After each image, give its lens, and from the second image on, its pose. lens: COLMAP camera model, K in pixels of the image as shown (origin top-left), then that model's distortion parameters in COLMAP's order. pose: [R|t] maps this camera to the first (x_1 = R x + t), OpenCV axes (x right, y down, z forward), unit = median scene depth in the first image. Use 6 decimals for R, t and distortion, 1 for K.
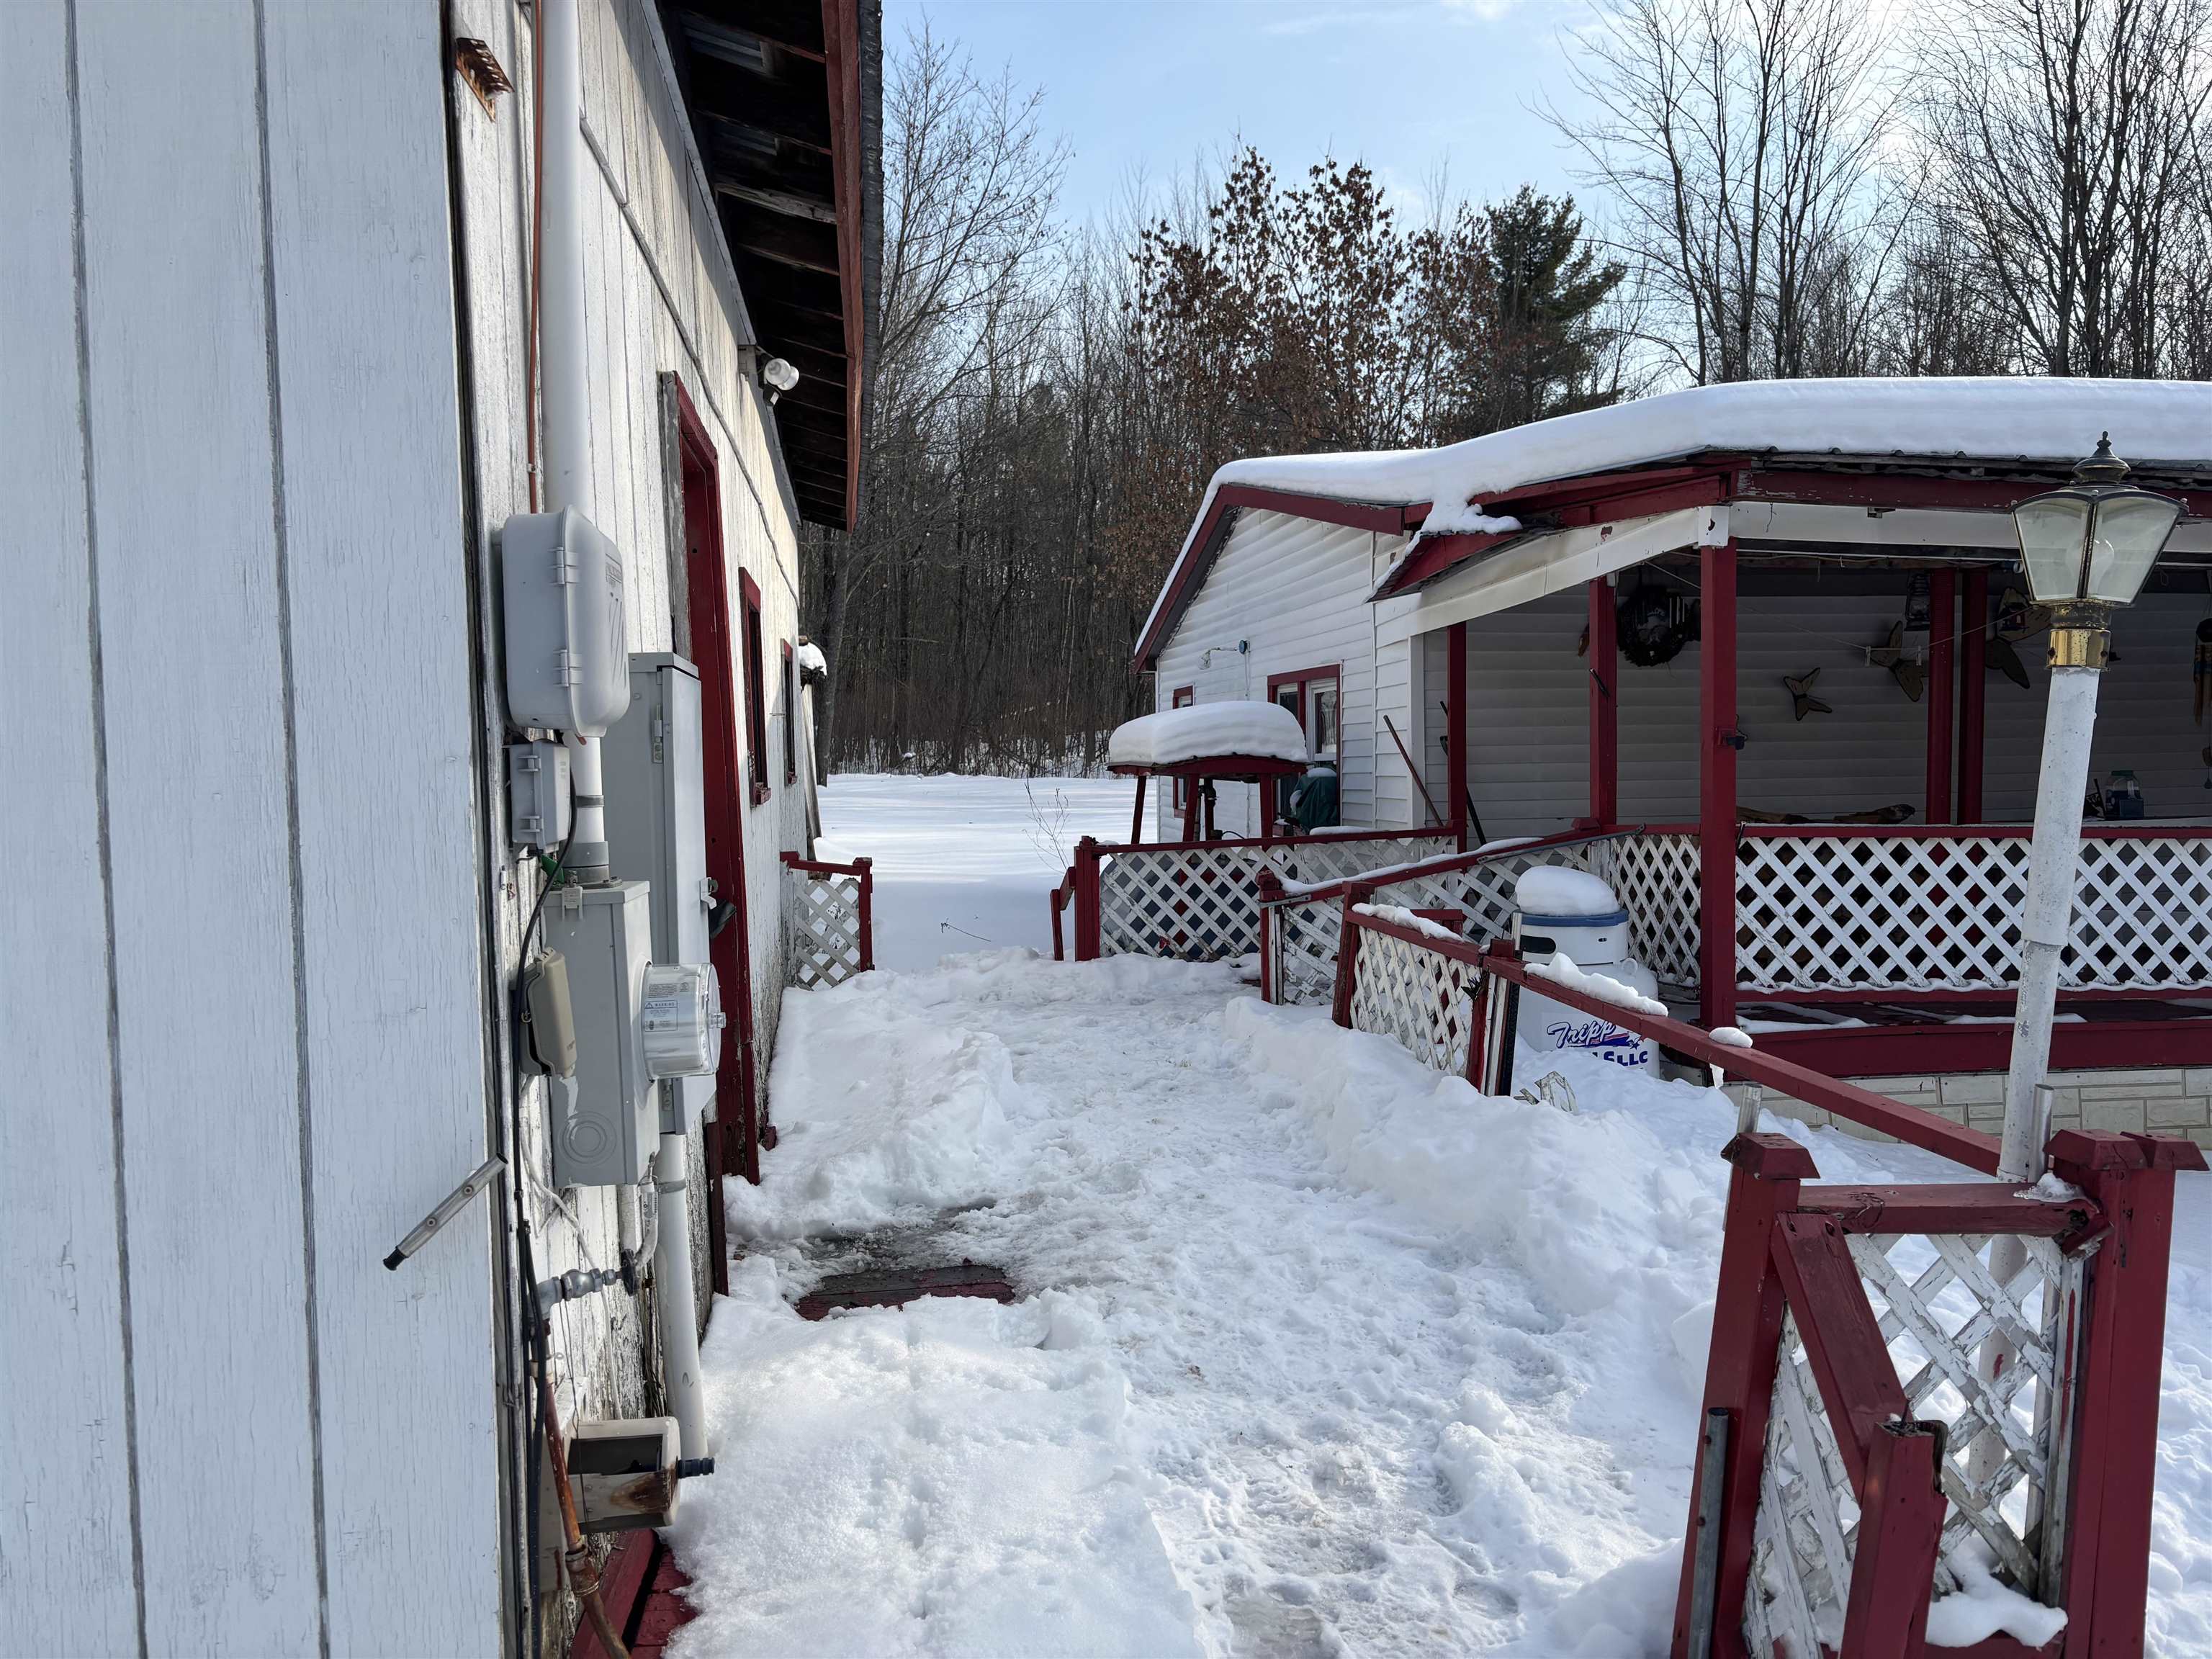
lens RADIAL K [[1663.4, 0, 1106.0], [0, 1663.4, 829.5], [0, 0, 1]] dist [0.024610, 0.000627]
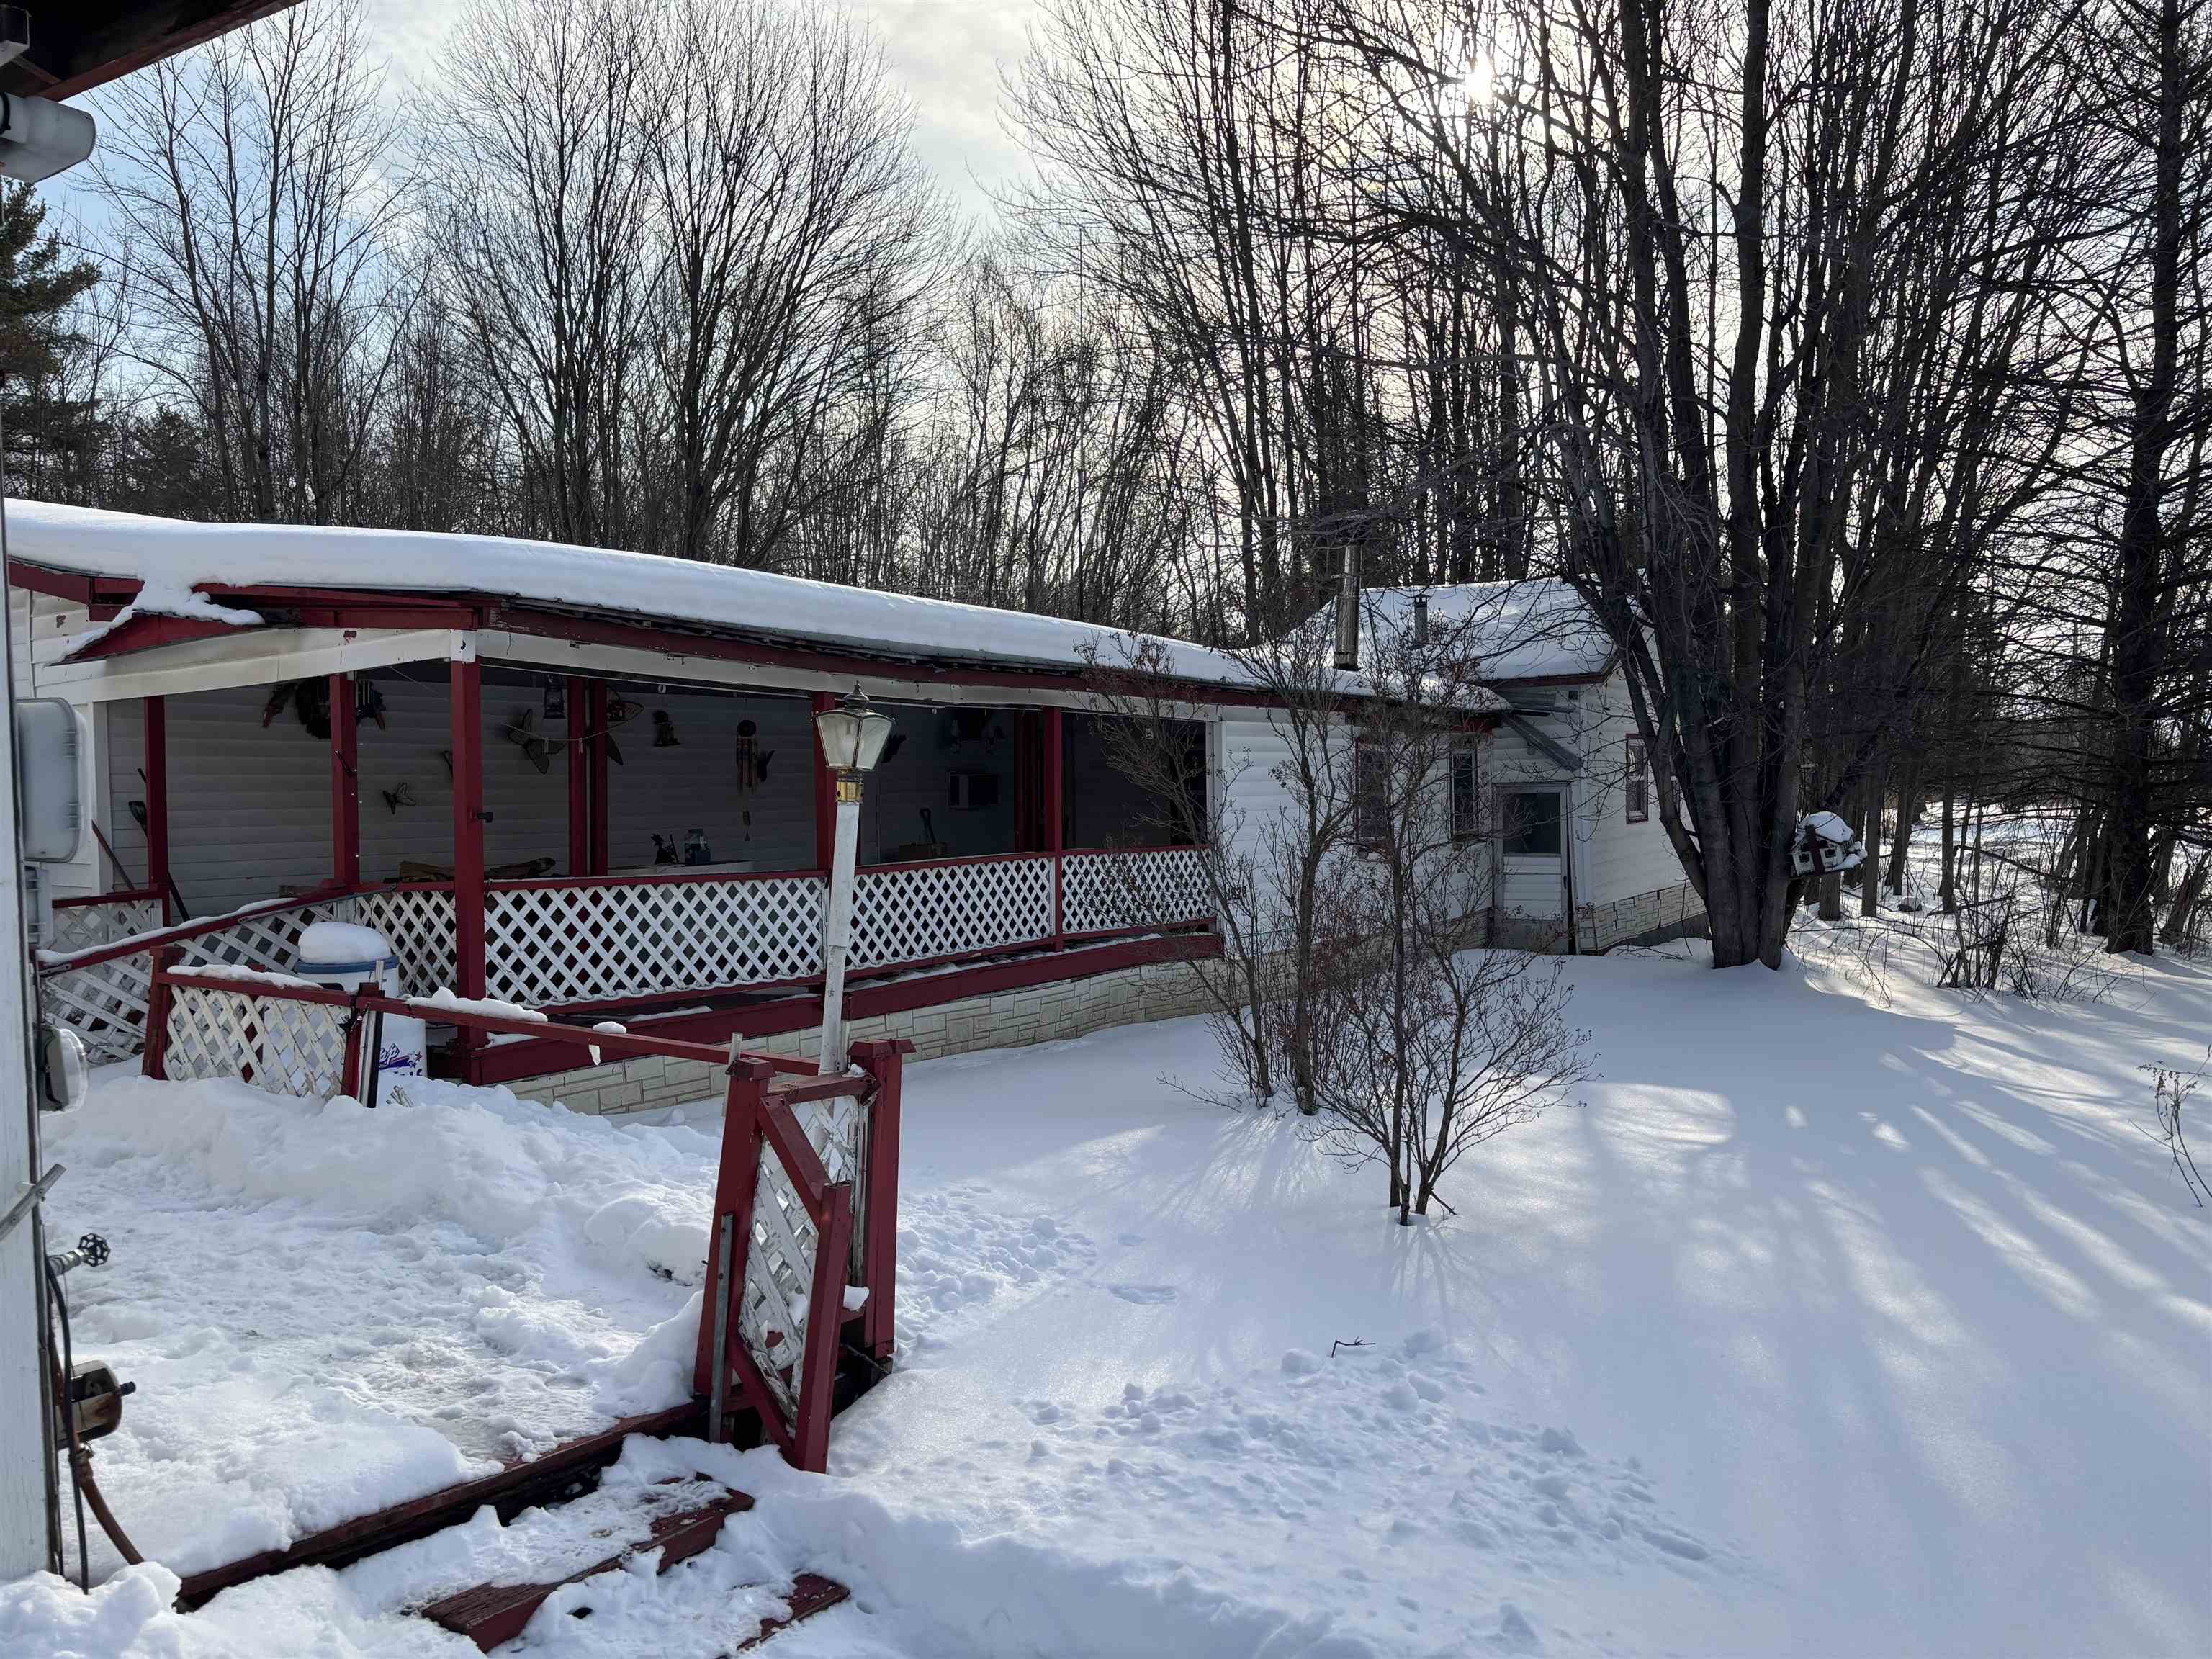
lens RADIAL K [[1663.4, 0, 1106.0], [0, 1663.4, 829.5], [0, 0, 1]] dist [0.024610, 0.000627]
pose [[0.657320, -0.012390, 0.753510, -0.261817], [0.030827, 0.999470, -0.010457, -0.014099], [-0.752981, 0.030102, 0.657353, -0.186530]]
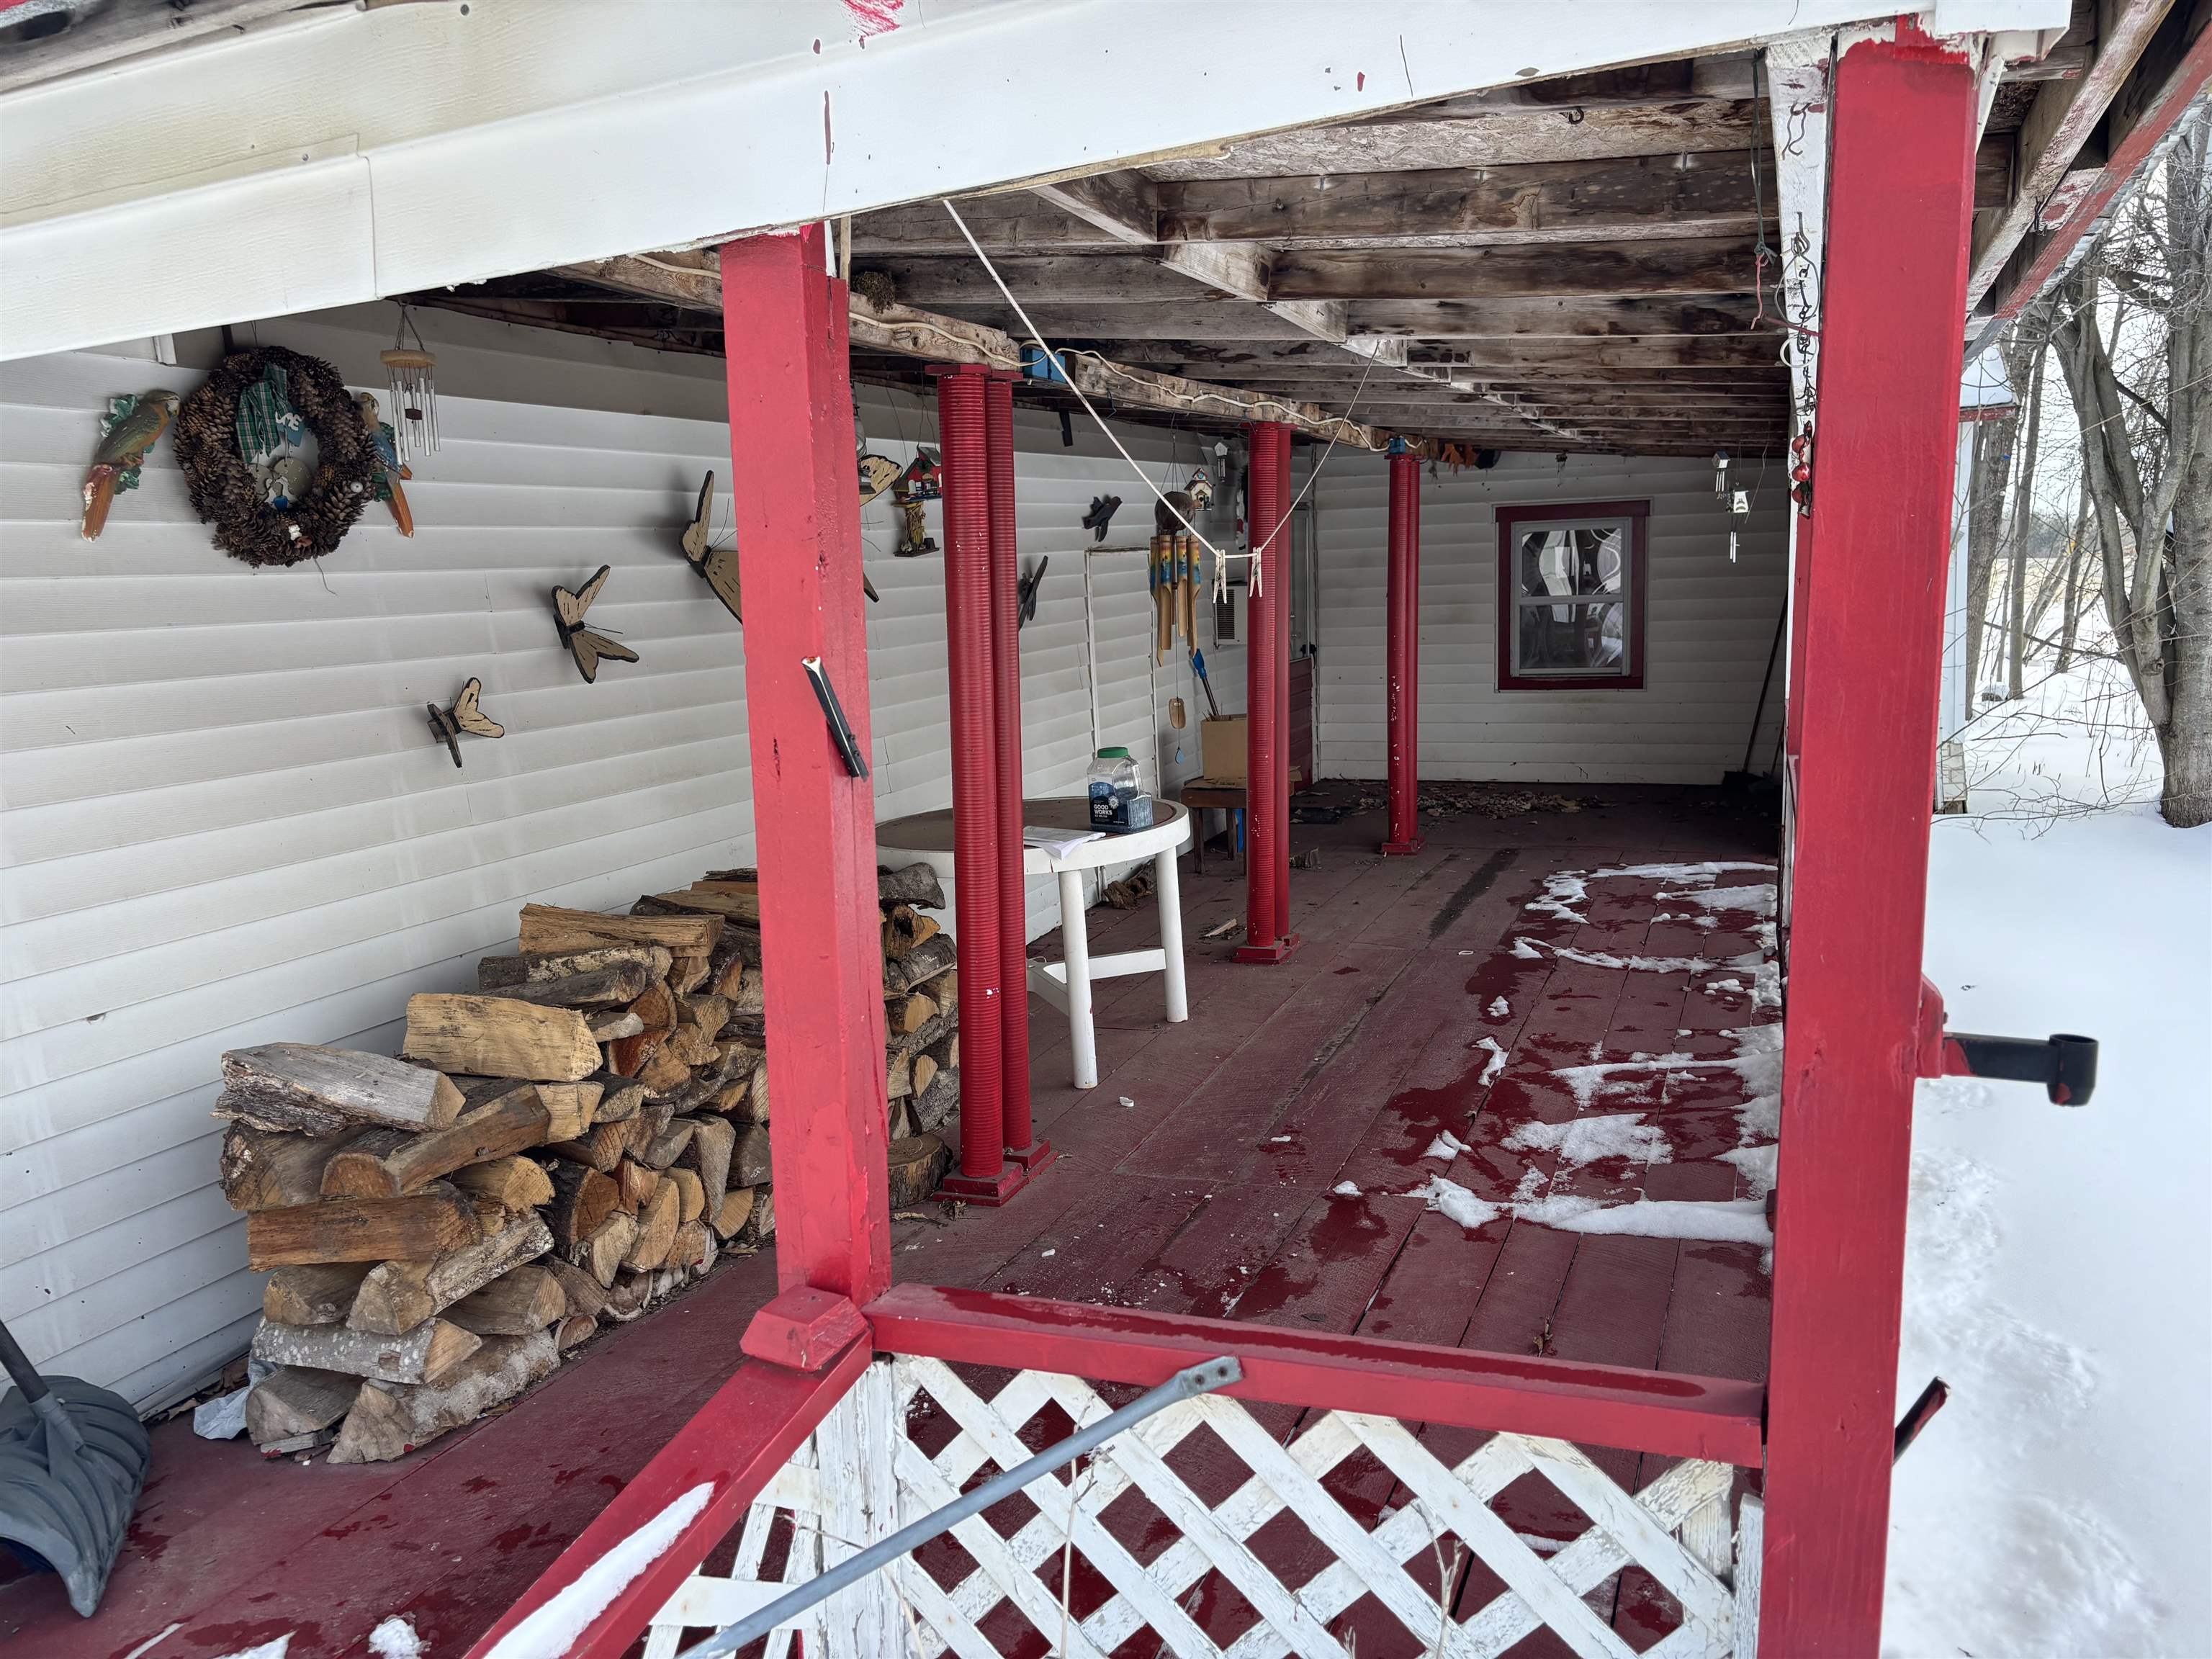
lens RADIAL K [[1663.4, 0, 1106.0], [0, 1663.4, 829.5], [0, 0, 1]] dist [0.024610, 0.000627]
pose [[0.518693, -0.138839, 0.843612, 0.140602], [0.061761, 0.990233, 0.124996, -0.110166], [-0.852727, -0.012732, 0.522202, 0.953155]]
